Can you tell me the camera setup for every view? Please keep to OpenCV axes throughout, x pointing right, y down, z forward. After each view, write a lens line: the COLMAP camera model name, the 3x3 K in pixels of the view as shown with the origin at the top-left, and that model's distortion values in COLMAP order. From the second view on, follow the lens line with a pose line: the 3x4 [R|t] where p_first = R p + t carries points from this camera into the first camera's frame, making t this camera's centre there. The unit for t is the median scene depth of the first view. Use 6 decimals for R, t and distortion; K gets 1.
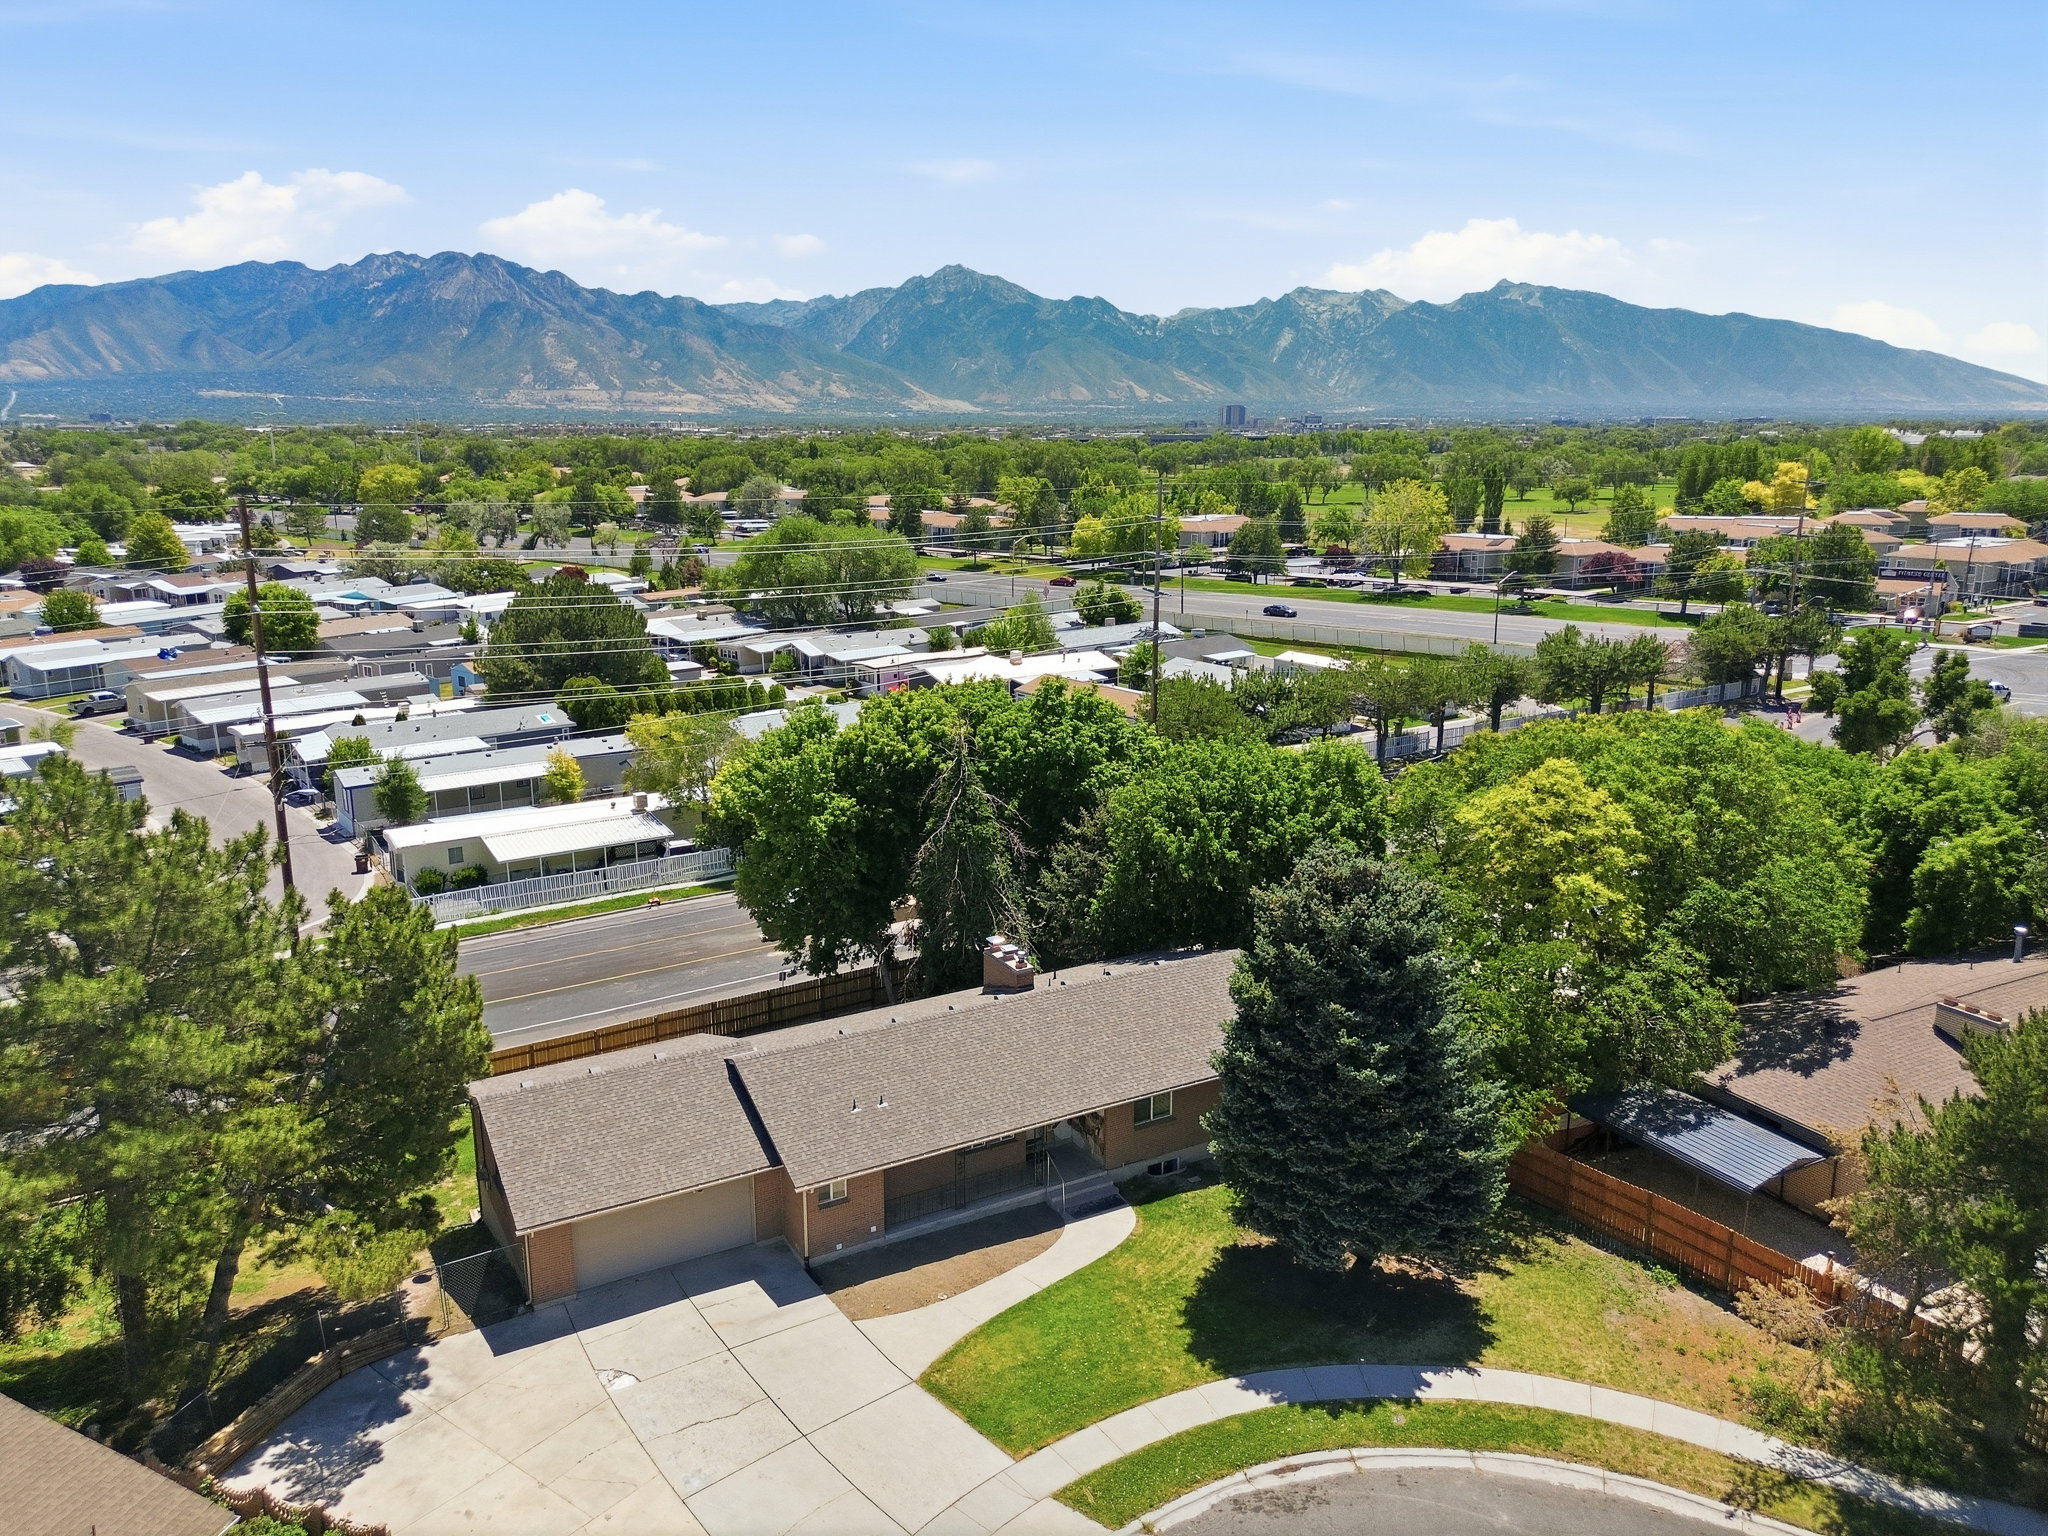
lens RADIAL K [[1474.2, 0, 1026.0], [0, 1474.2, 767.2], [0, 0, 1]] dist [0.040436, -0.023168]
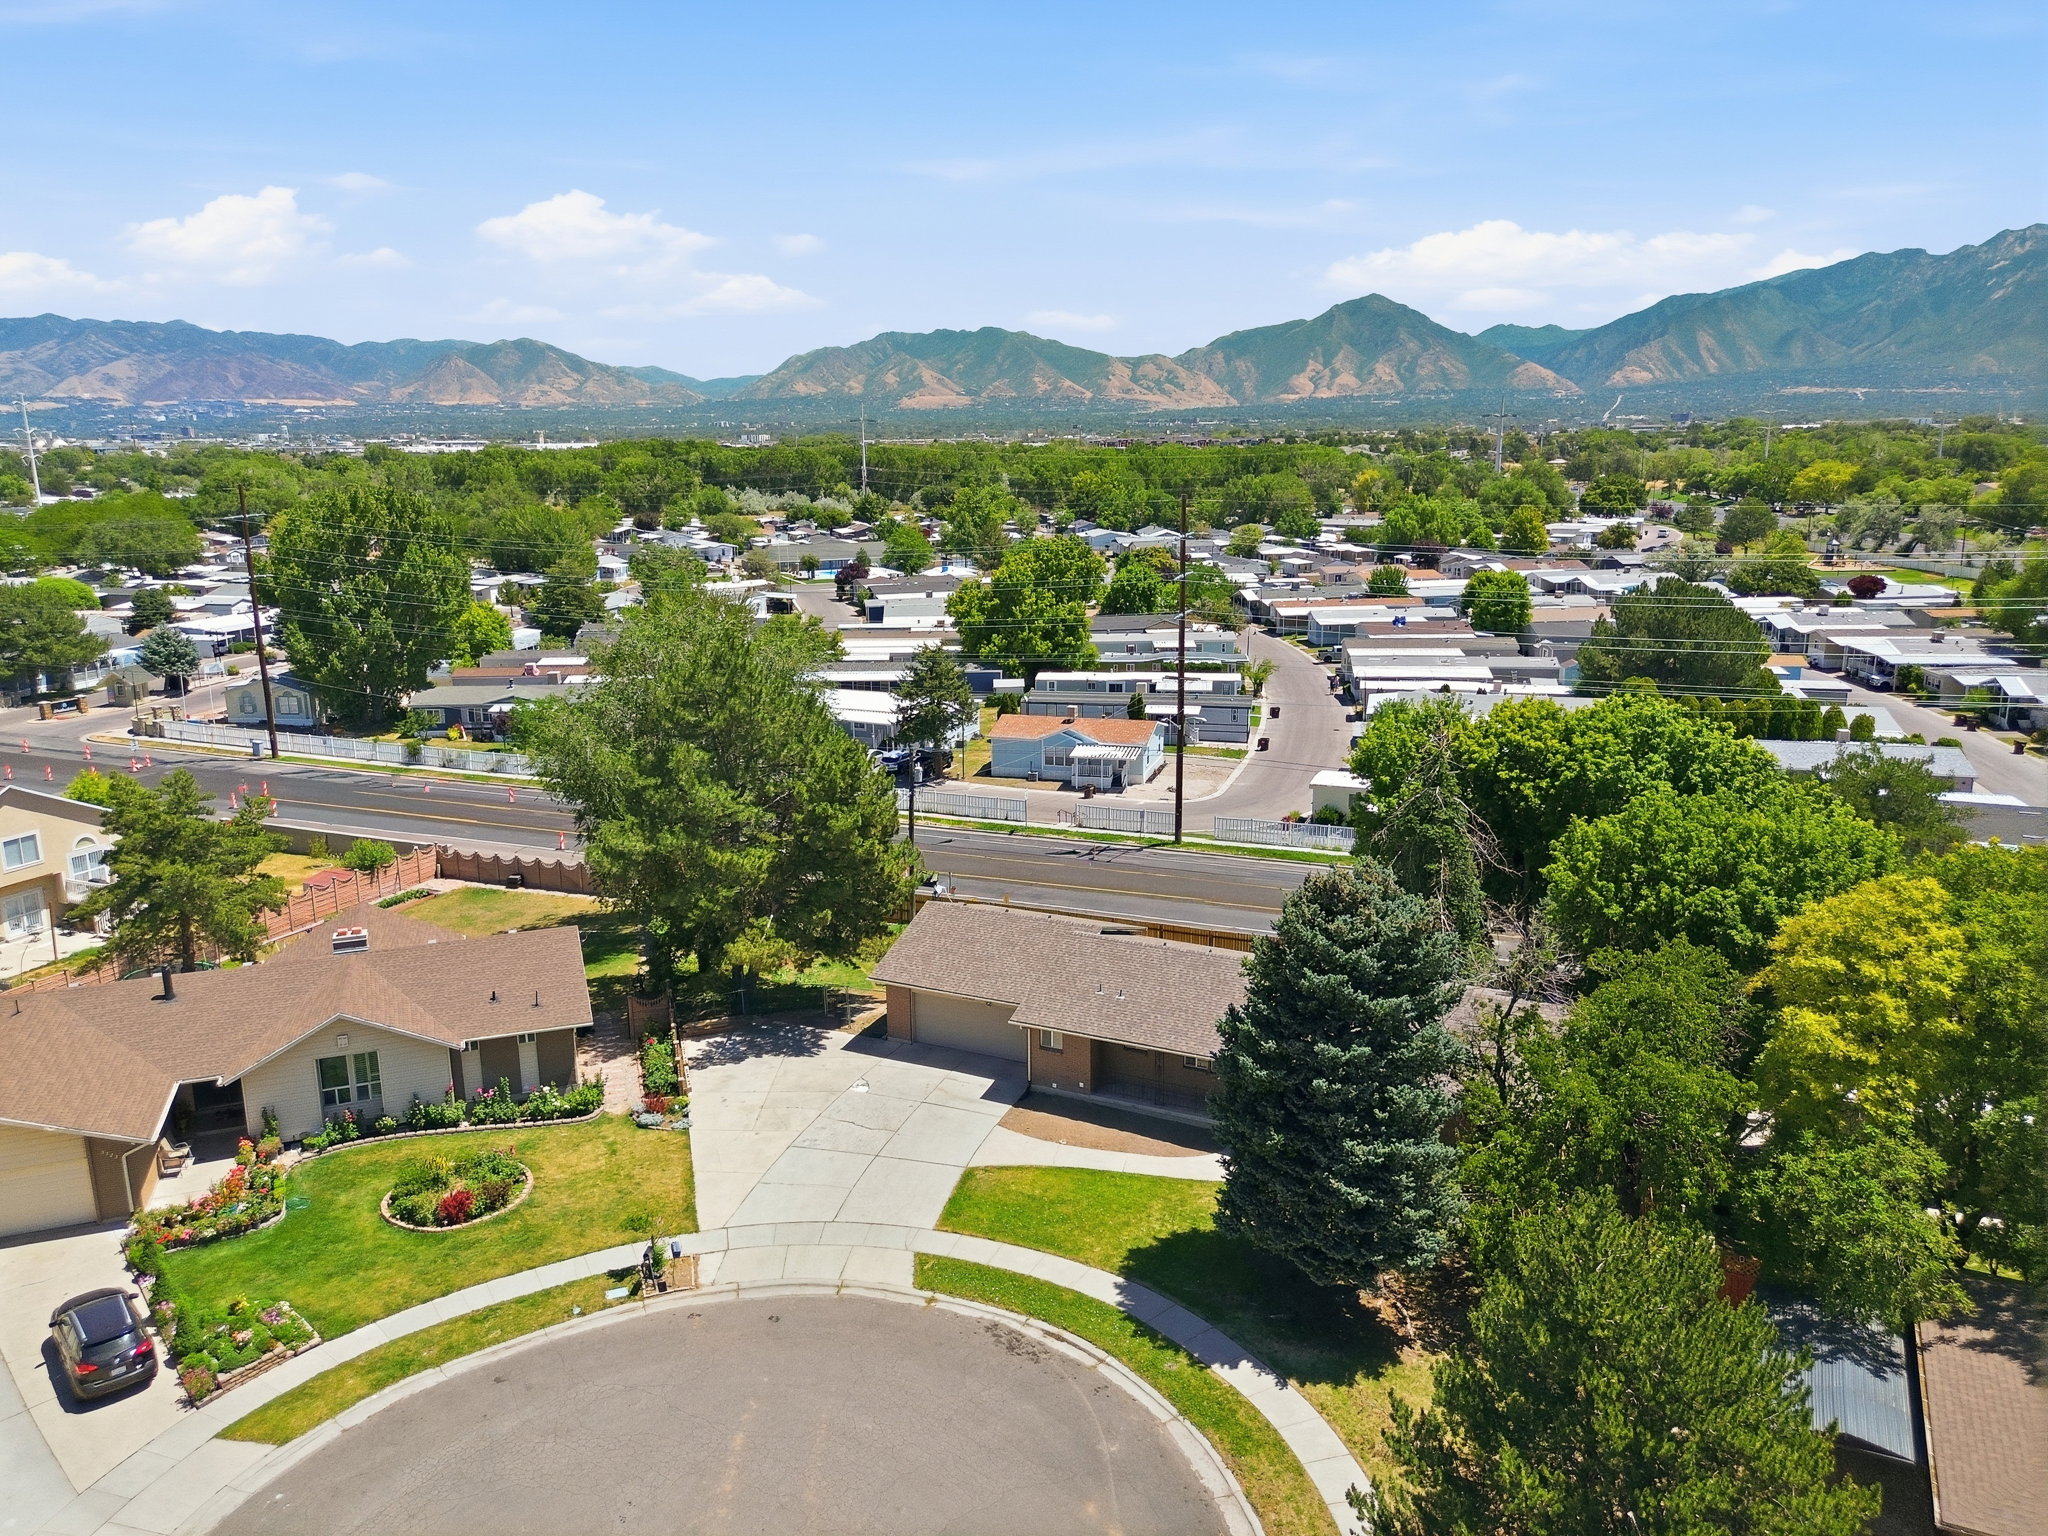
lens RADIAL K [[1474.2, 0, 1021.4], [0, 1474.2, 773.5], [0, 0, 1]] dist [0.040436, -0.023168]
pose [[0.564565, 0.180947, -0.805310, 0.874226], [-0.175393, 0.979692, 0.097169, -0.062375], [0.806538, 0.086387, 0.584837, 0.216695]]
